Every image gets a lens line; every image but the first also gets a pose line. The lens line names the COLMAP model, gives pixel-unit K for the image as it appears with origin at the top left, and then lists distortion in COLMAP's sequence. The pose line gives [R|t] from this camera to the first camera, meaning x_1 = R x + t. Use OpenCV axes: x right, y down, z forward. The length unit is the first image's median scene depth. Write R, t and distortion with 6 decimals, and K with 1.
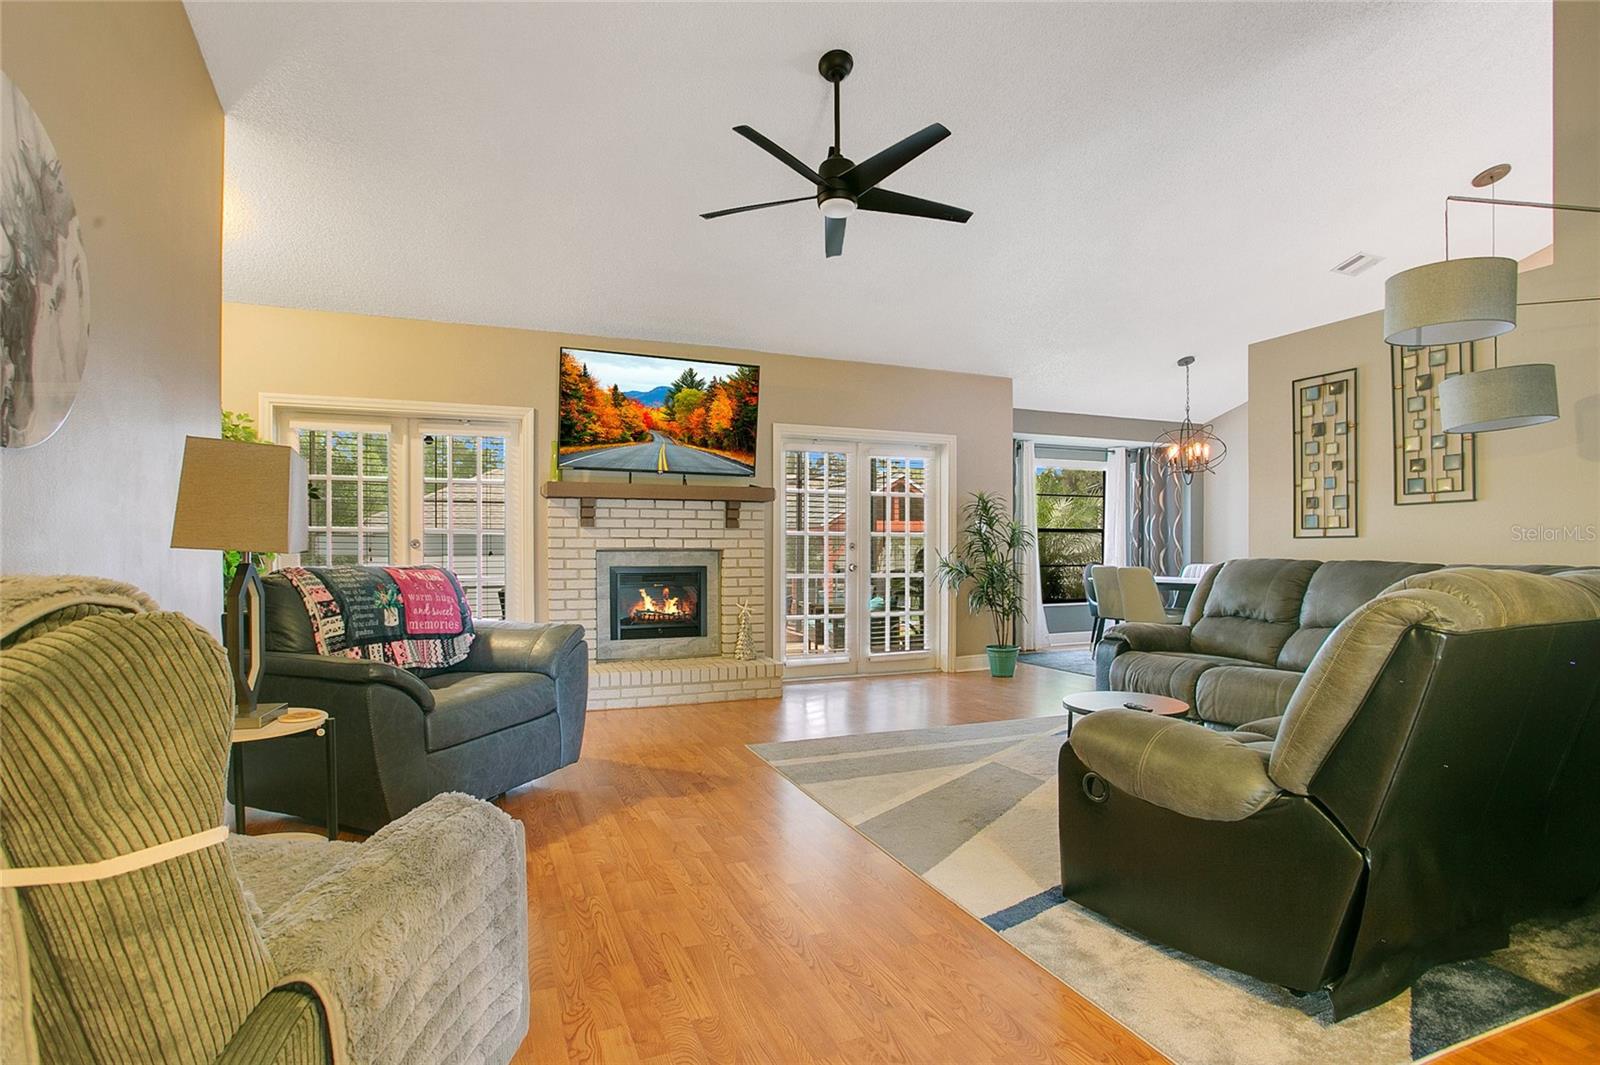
lens RADIAL K [[793.2, 0, 803.6], [0, 793.2, 538.7], [0, 0, 1]] dist [-0.053235, 0.001335]
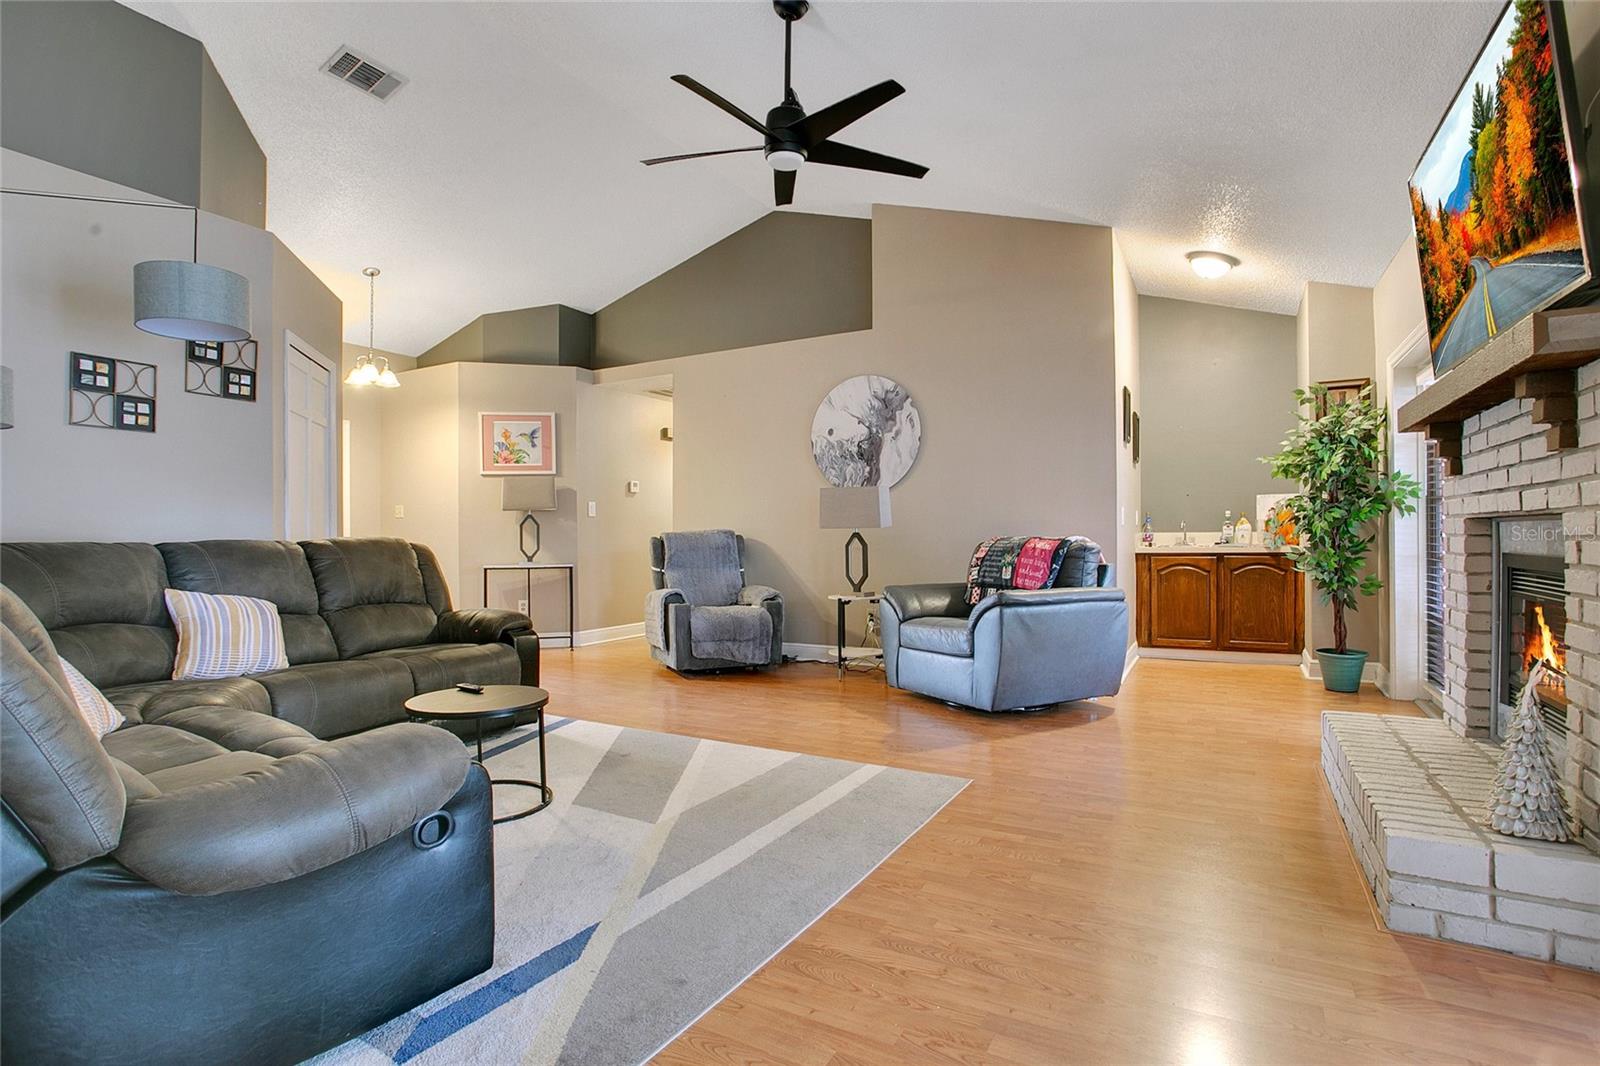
lens RADIAL K [[793.2, 0, 803.6], [0, 793.2, 539.2], [0, 0, 1]] dist [-0.053235, 0.001335]
pose [[-0.780259, 0.009727, -0.625380, 0.527629], [0.015811, 0.999866, -0.004174, 0.031387], [0.625256, -0.013144, -0.780309, 1.503321]]
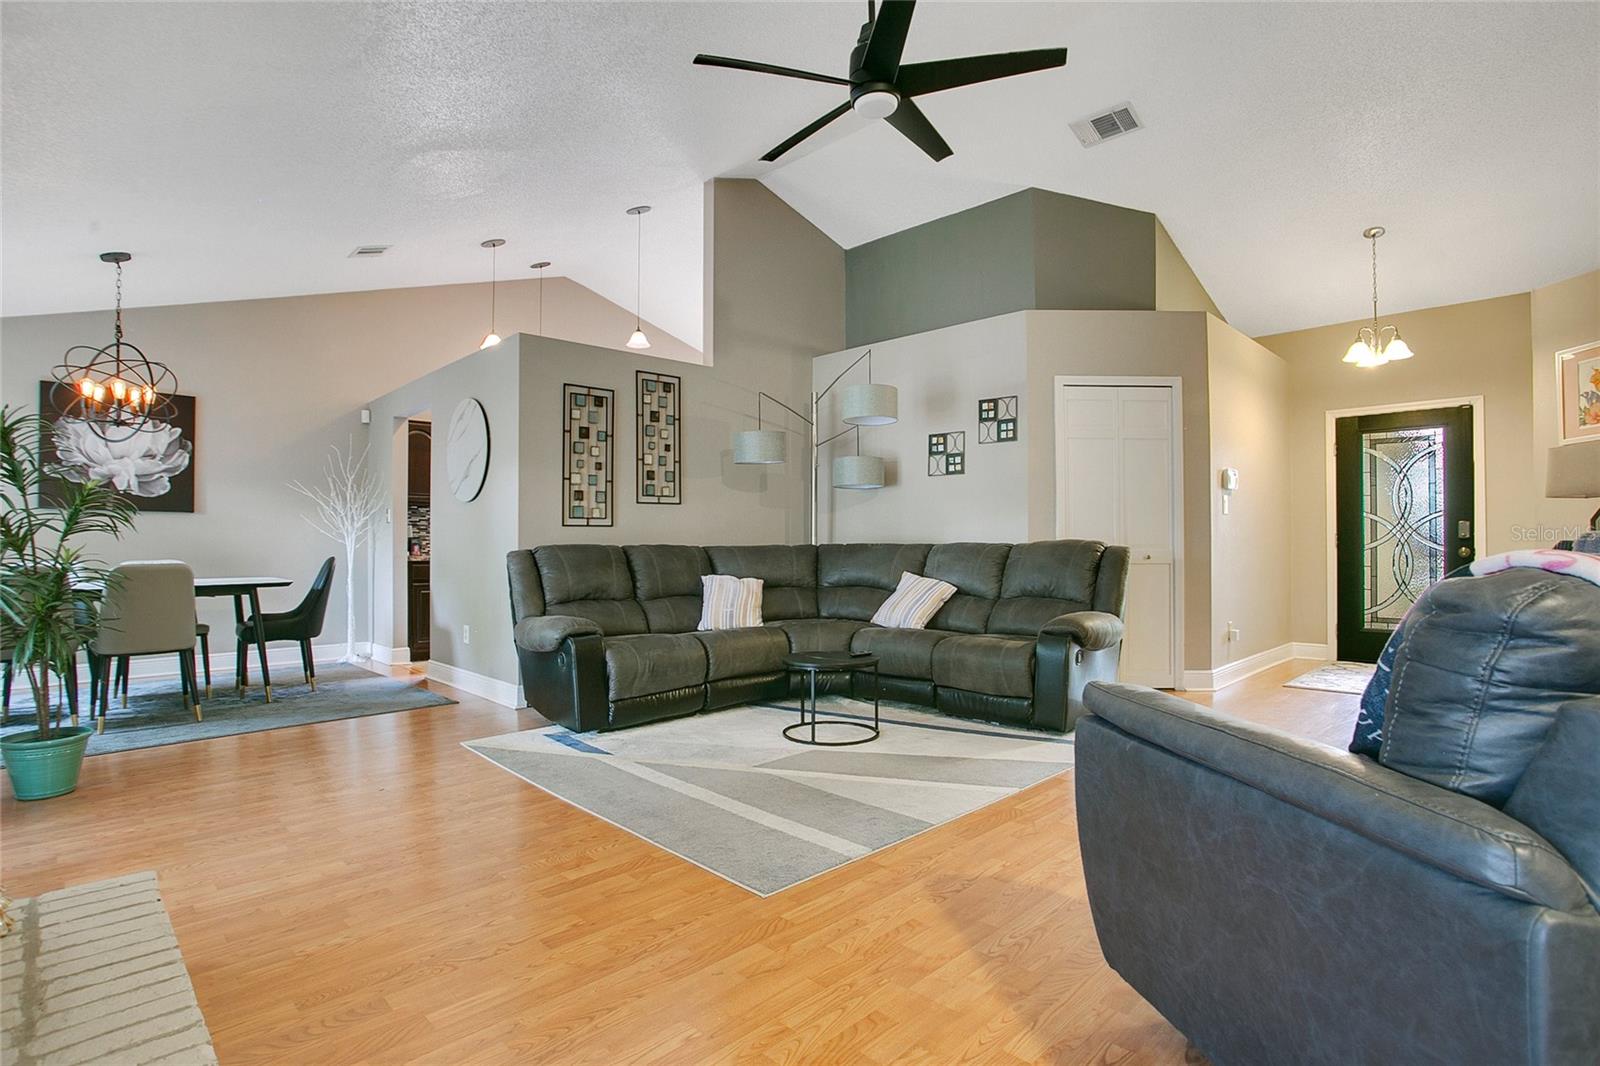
lens RADIAL K [[793.2, 0, 803.6], [0, 793.2, 539.2], [0, 0, 1]] dist [-0.053235, 0.001335]
pose [[-0.373107, 0.009319, 0.927742, -0.571865], [-0.007530, 0.999886, -0.013072, 0.032247], [-0.927758, -0.011863, -0.372994, 1.181319]]
